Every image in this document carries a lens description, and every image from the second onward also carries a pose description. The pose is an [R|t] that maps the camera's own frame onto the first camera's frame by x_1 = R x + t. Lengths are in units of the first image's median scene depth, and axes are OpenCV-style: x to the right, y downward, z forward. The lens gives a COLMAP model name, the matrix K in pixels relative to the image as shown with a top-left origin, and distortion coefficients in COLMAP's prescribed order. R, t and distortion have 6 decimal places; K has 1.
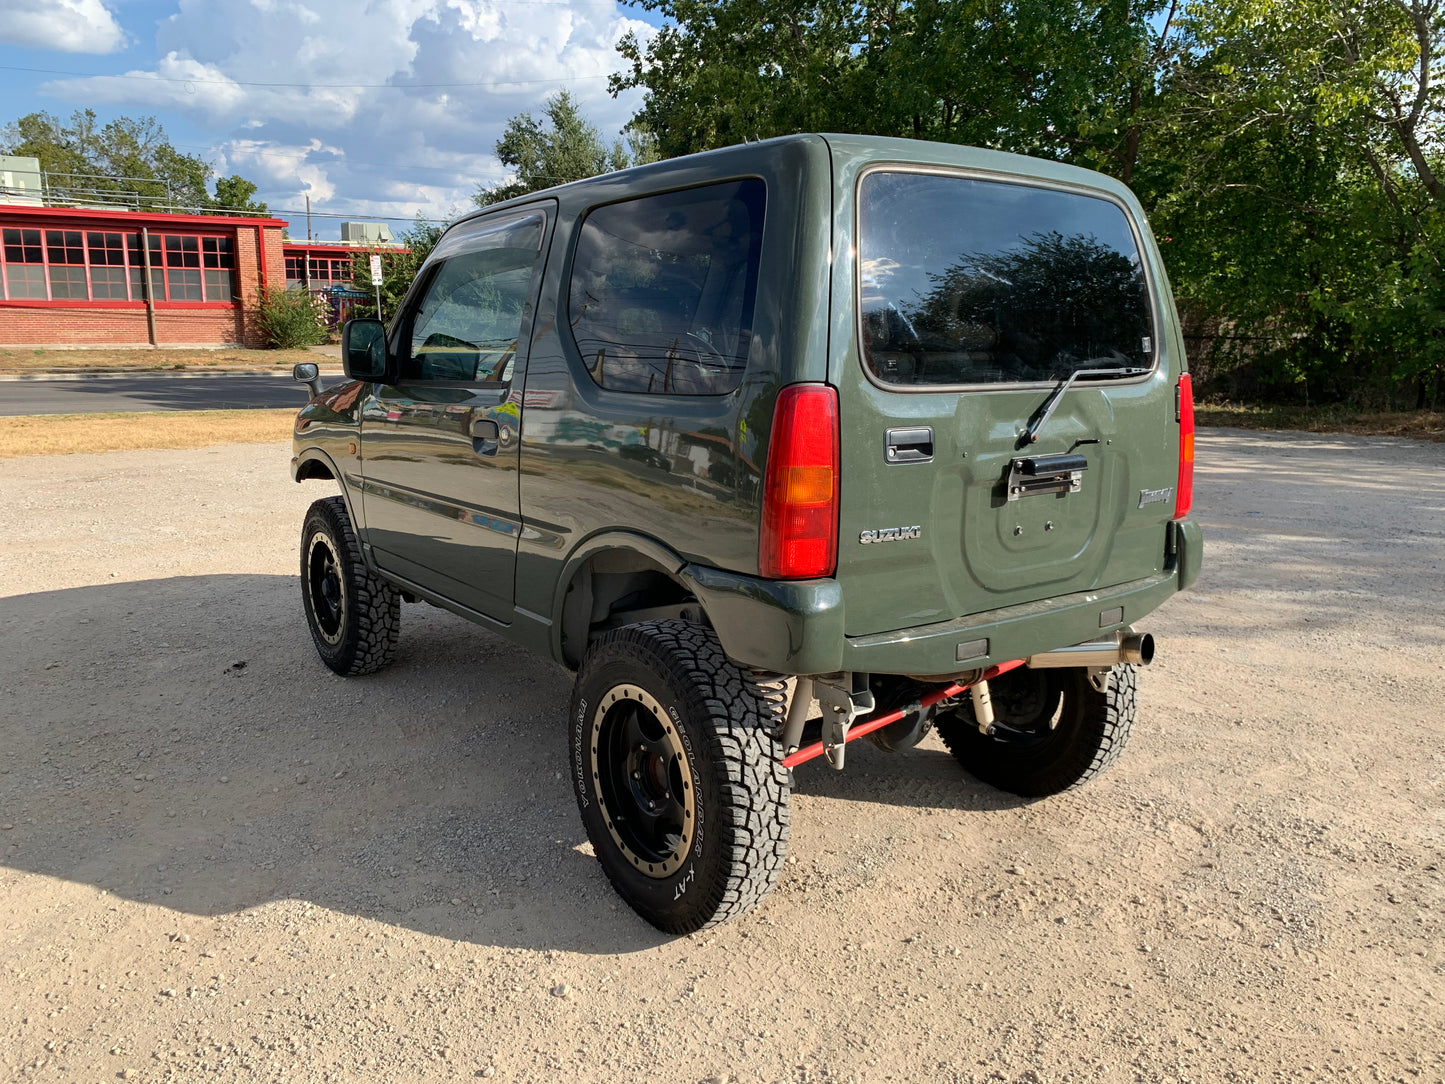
lens RADIAL K [[1127.7, 0, 714.0], [0, 1127.7, 545.9], [0, 0, 1]] dist [-0.011910, 0.012344]
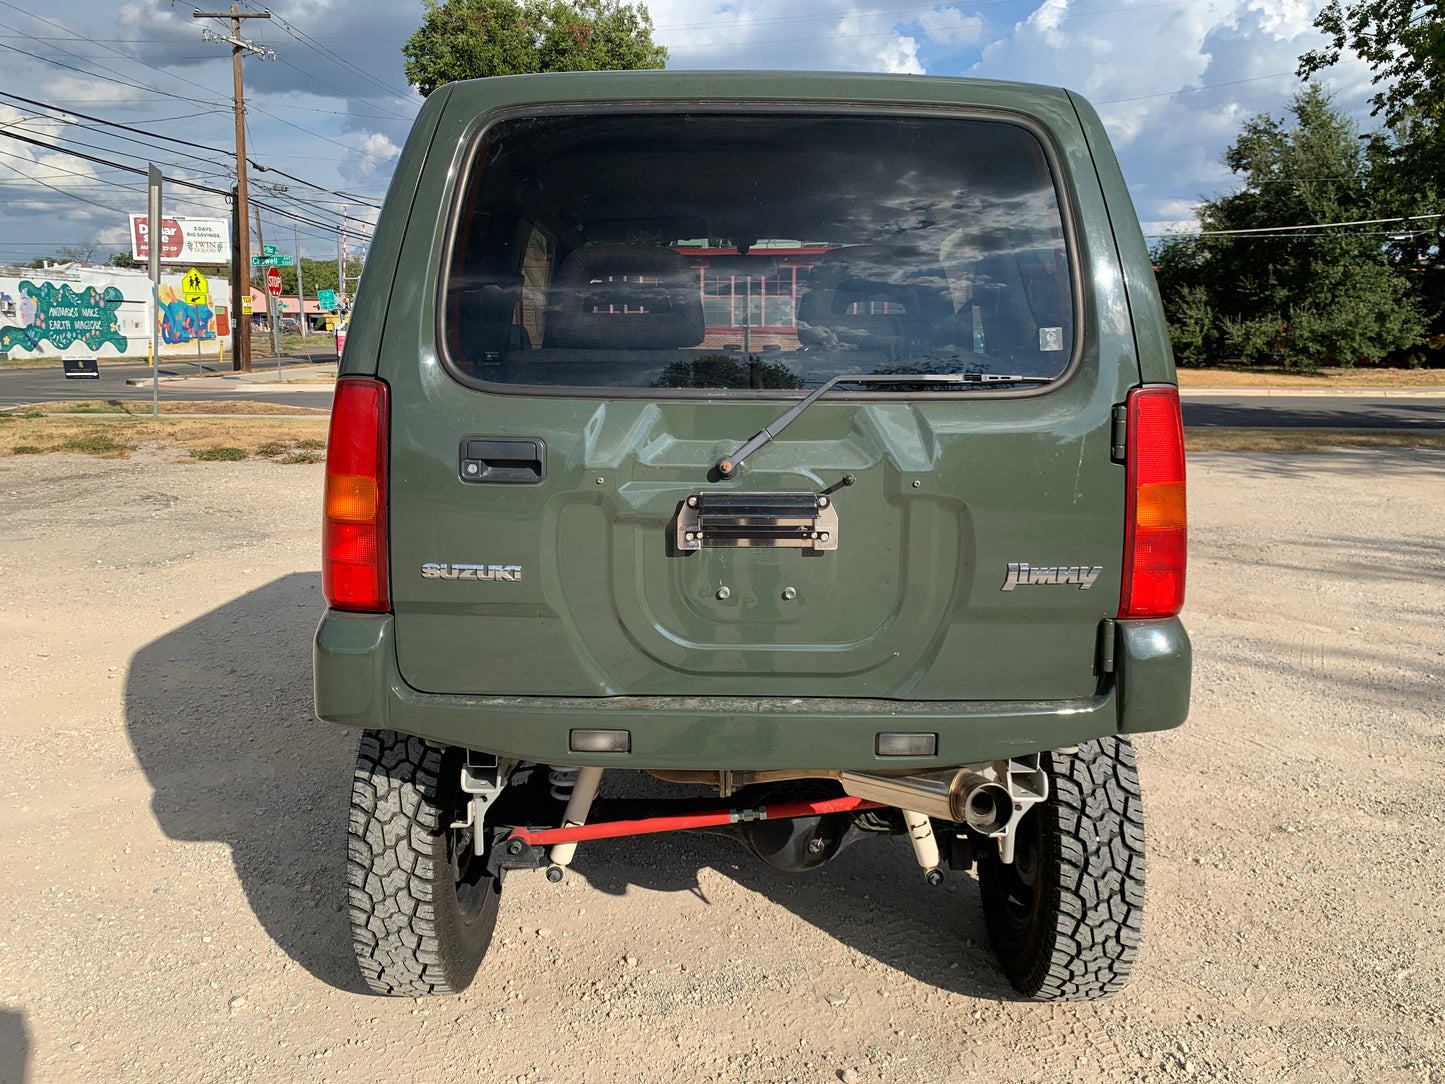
lens RADIAL K [[1127.7, 0, 714.0], [0, 1127.7, 545.9], [0, 0, 1]] dist [-0.011910, 0.012344]
pose [[0.800607, 0.101842, -0.590472, 0.167700], [-0.113494, 0.993385, 0.017450, -0.013869], [0.588343, 0.053044, 0.806869, 0.101294]]
